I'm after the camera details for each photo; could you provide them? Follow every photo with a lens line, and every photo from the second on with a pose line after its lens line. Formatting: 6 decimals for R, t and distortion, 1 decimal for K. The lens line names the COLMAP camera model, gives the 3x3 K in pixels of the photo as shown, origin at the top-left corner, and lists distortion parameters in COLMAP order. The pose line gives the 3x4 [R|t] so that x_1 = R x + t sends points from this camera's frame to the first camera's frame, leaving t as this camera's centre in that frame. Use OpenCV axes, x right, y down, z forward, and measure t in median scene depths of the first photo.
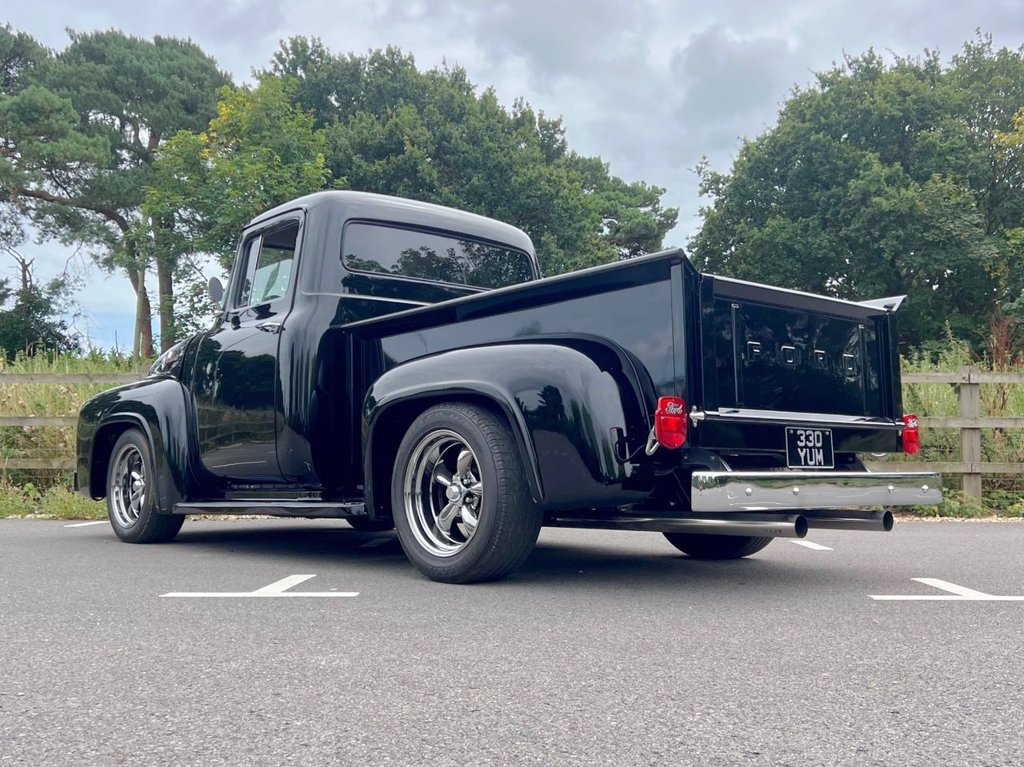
lens RADIAL K [[1070.4, 0, 509.4], [0, 1070.4, 401.4], [0, 0, 1]] dist [0.097824, -0.258538]
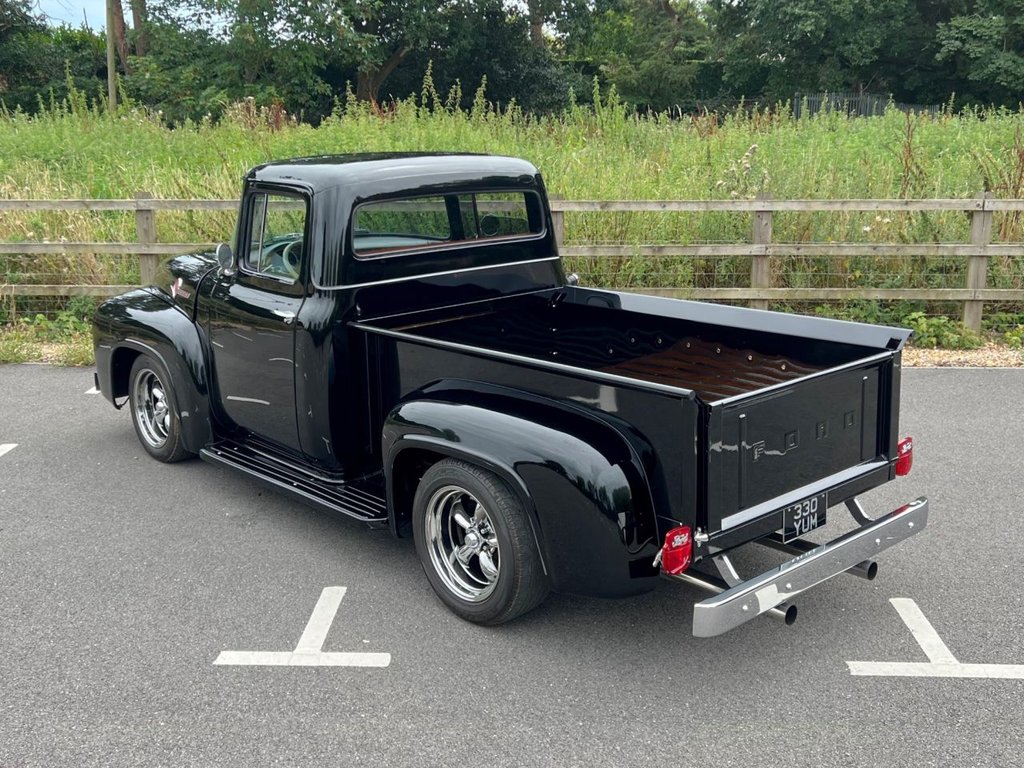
lens RADIAL K [[1097.3, 0, 512.0], [0, 1097.3, 384.0], [0, 0, 1]] dist [0.007820, 0.003828]
pose [[0.999938, -0.011141, 0.000619, -0.011148], [0.010385, 0.949440, 0.313776, -0.408639], [-0.004083, -0.313750, 0.949497, 0.006473]]
